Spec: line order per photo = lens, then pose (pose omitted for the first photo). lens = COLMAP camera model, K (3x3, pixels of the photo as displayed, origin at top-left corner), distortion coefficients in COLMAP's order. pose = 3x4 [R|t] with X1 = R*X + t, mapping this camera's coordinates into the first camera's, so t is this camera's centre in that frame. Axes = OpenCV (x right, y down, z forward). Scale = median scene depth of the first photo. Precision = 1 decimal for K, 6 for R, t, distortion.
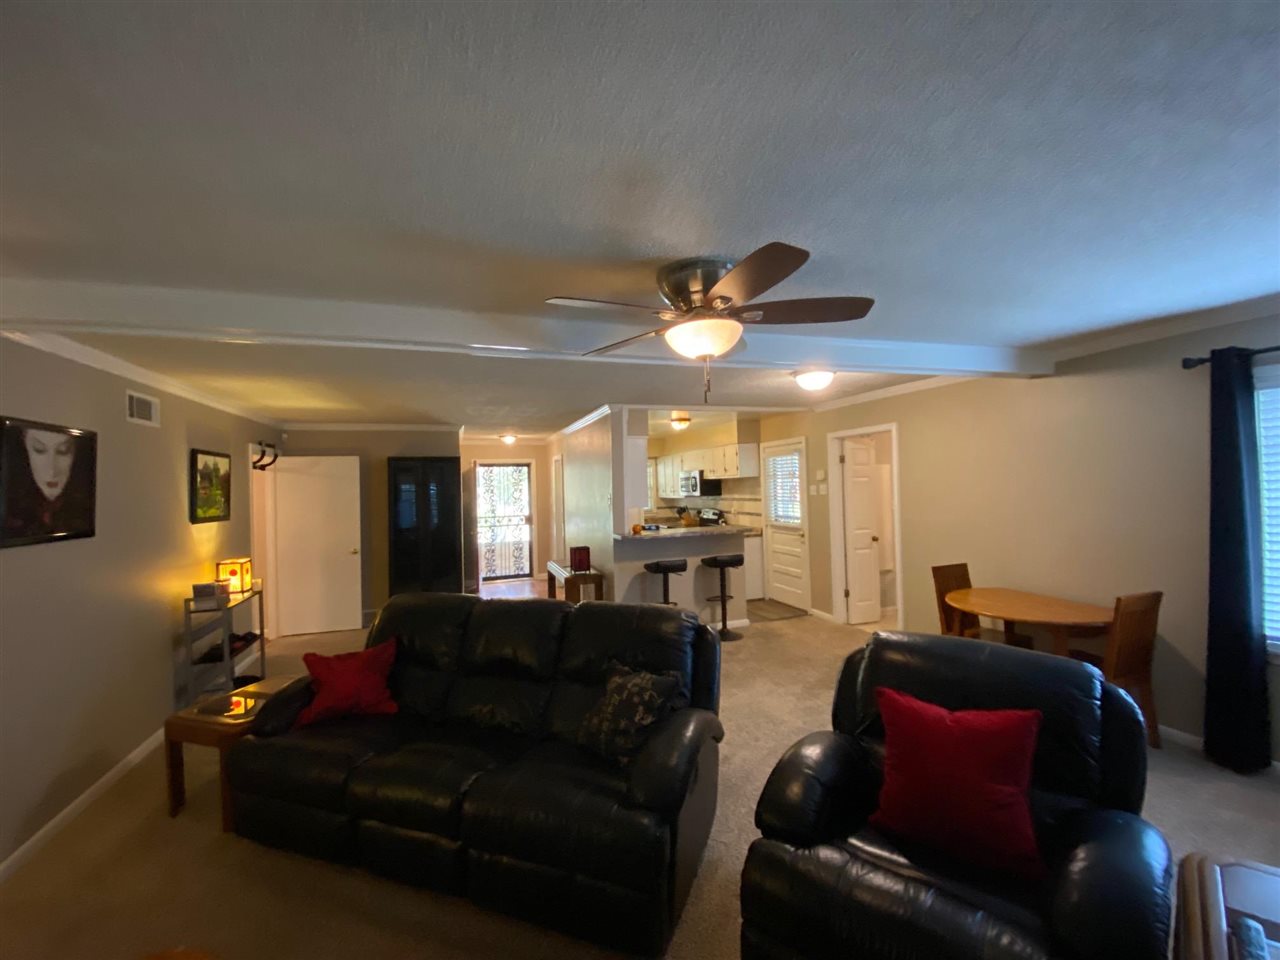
lens RADIAL K [[519.5, 0, 647.0], [0, 519.5, 470.5], [0, 0, 1]] dist [0.010656, -0.016497]
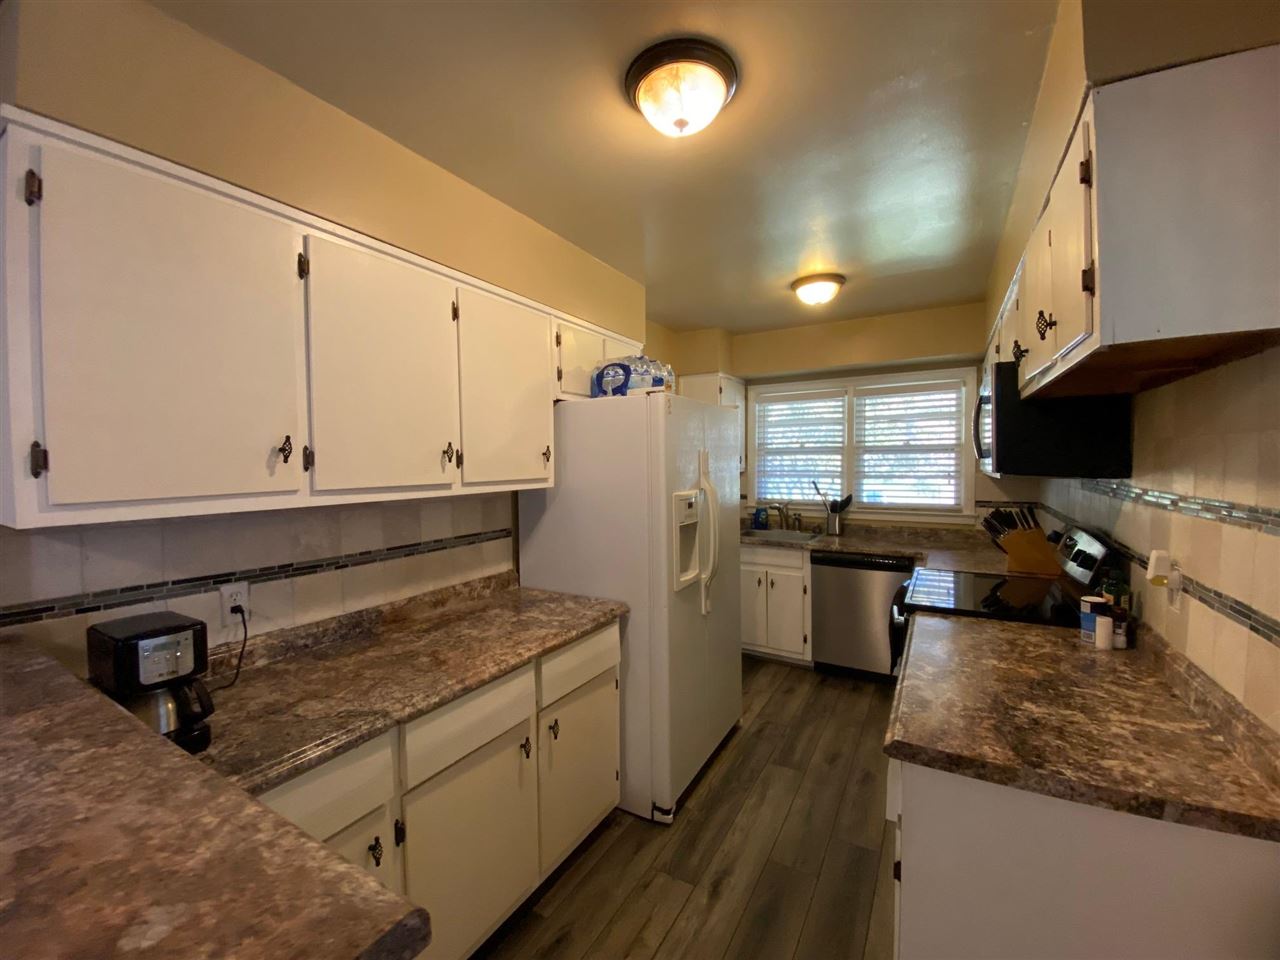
lens RADIAL K [[519.5, 0, 638.6], [0, 519.5, 476.1], [0, 0, 1]] dist [0.010656, -0.016497]
pose [[0.631249, 0.047640, -0.774116, 0.247555], [0.011524, 0.997425, 0.070780, 0.041812], [0.775495, -0.053601, 0.629075, 0.983556]]
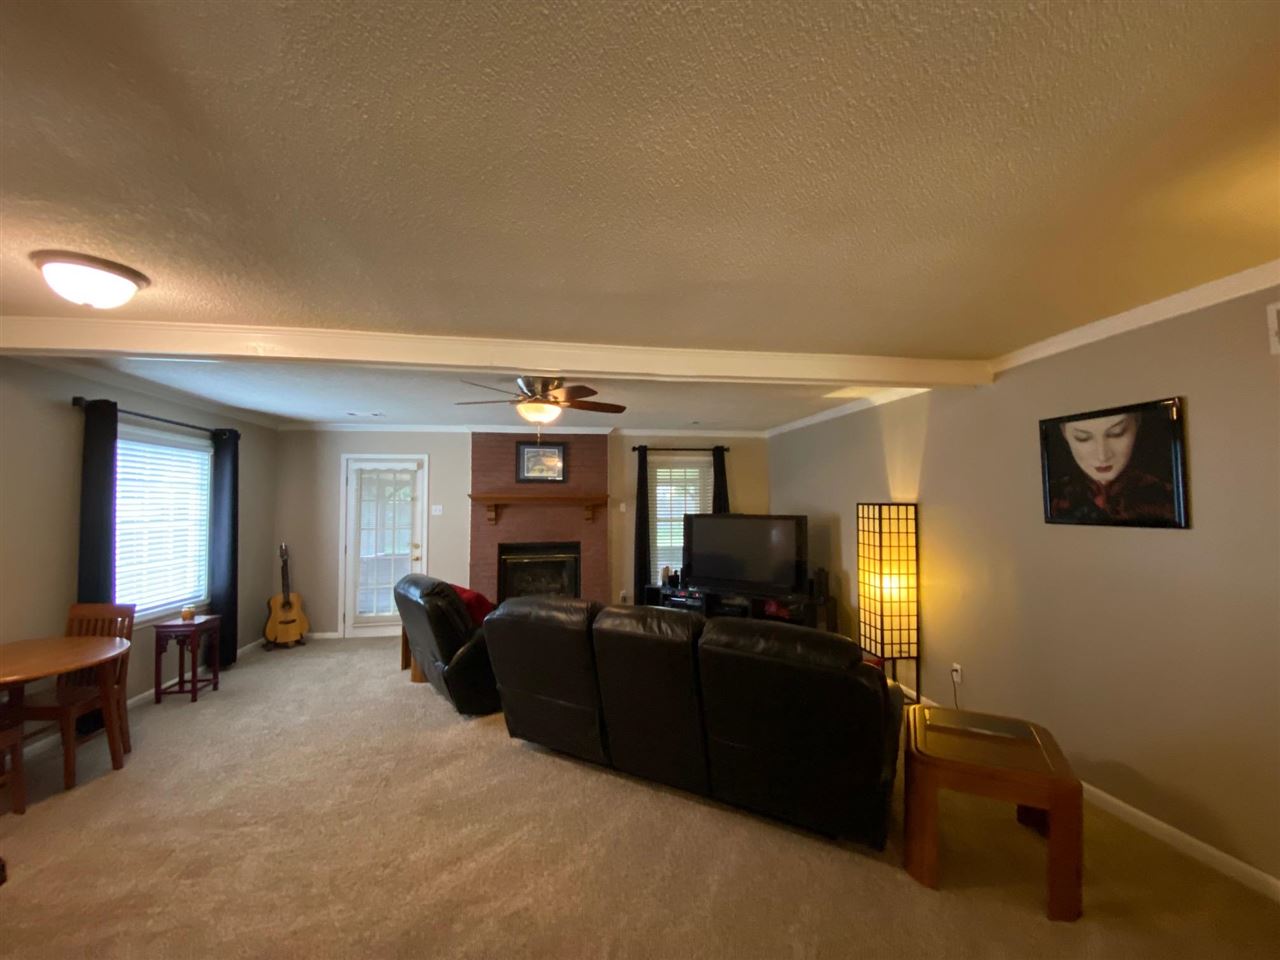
lens RADIAL K [[519.5, 0, 640.0], [0, 519.5, 479.3], [0, 0, 1]] dist [0.010656, -0.016497]
pose [[-0.980925, 0.043354, 0.189490, -0.189628], [0.029501, 0.996722, -0.075329, 0.041665], [-0.192135, -0.068302, -0.978989, 0.923119]]
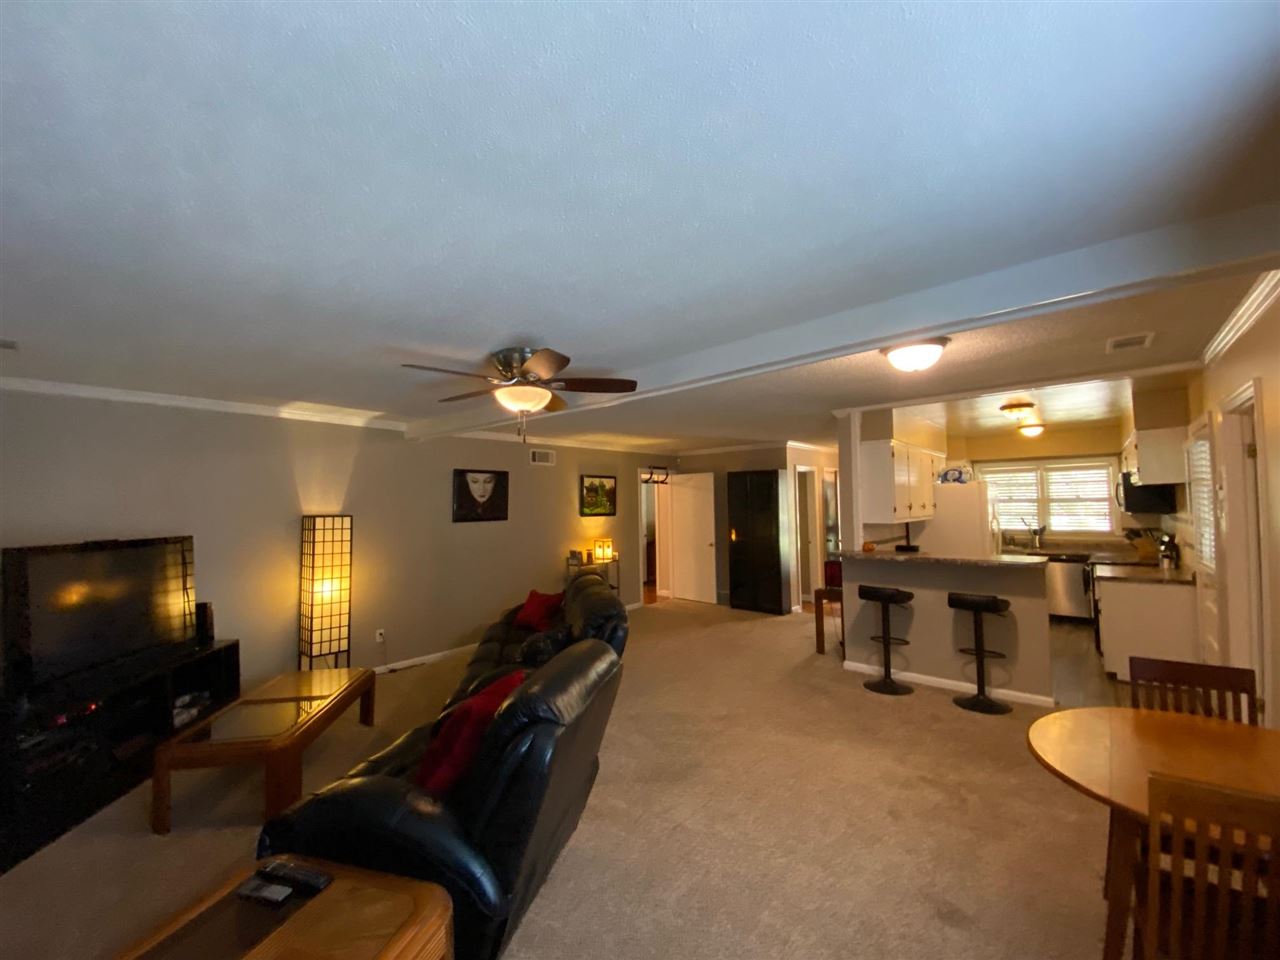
lens RADIAL K [[519.5, 0, 633.7], [0, 519.5, 480.2], [0, 0, 1]] dist [0.010656, -0.016497]
pose [[0.470434, -0.018250, -0.882246, 0.519501], [0.025757, 0.999644, -0.006944, -0.004317], [0.882059, -0.019457, 0.470737, 0.210560]]
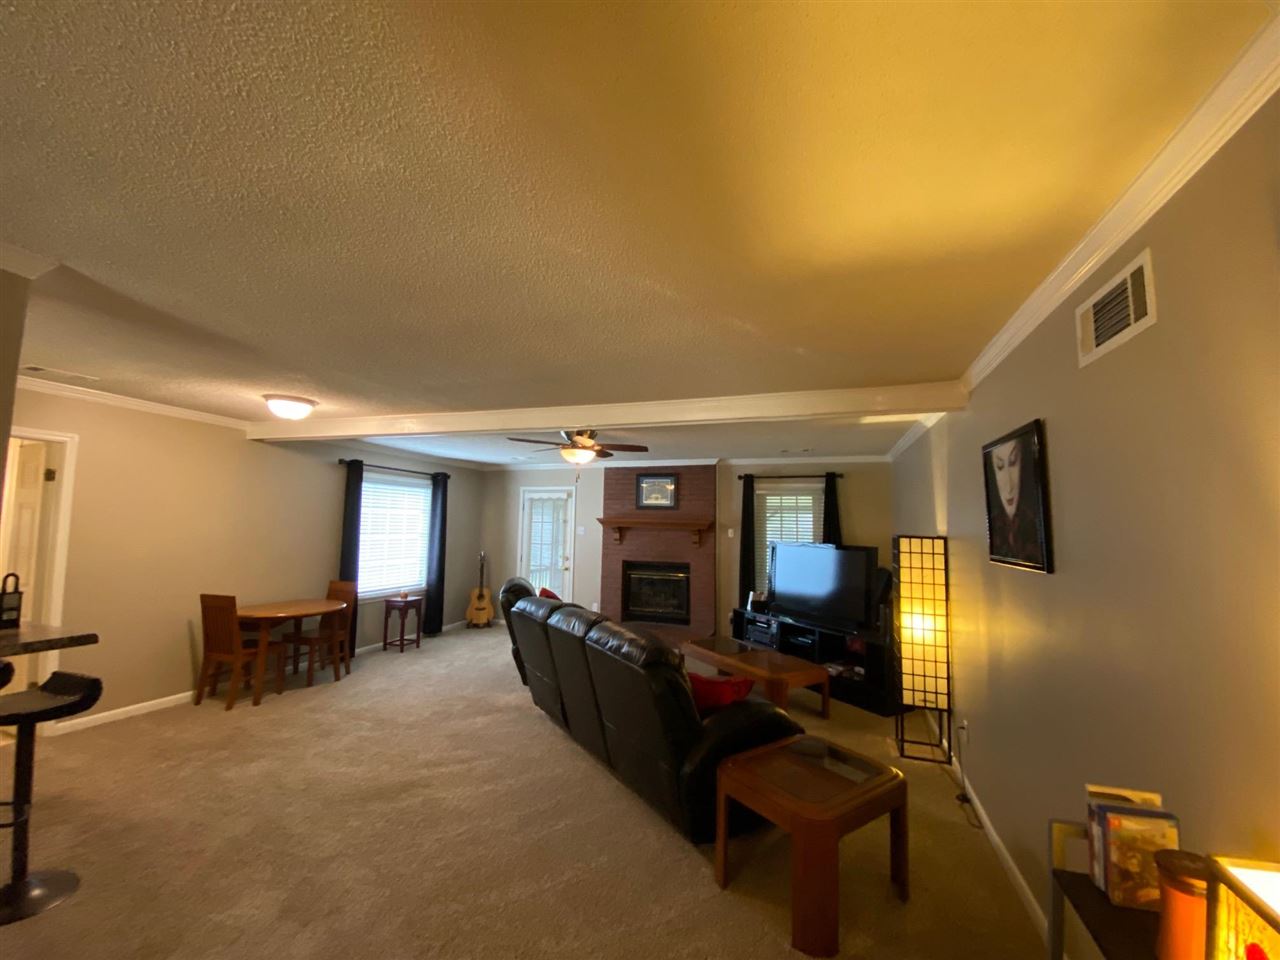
lens RADIAL K [[519.5, 0, 642.4], [0, 519.5, 482.1], [0, 0, 1]] dist [0.010656, -0.016497]
pose [[-0.777598, 0.068016, 0.625072, -0.523307], [-0.008700, 0.992873, -0.118860, 0.044402], [-0.628702, -0.097863, -0.771464, 0.888443]]
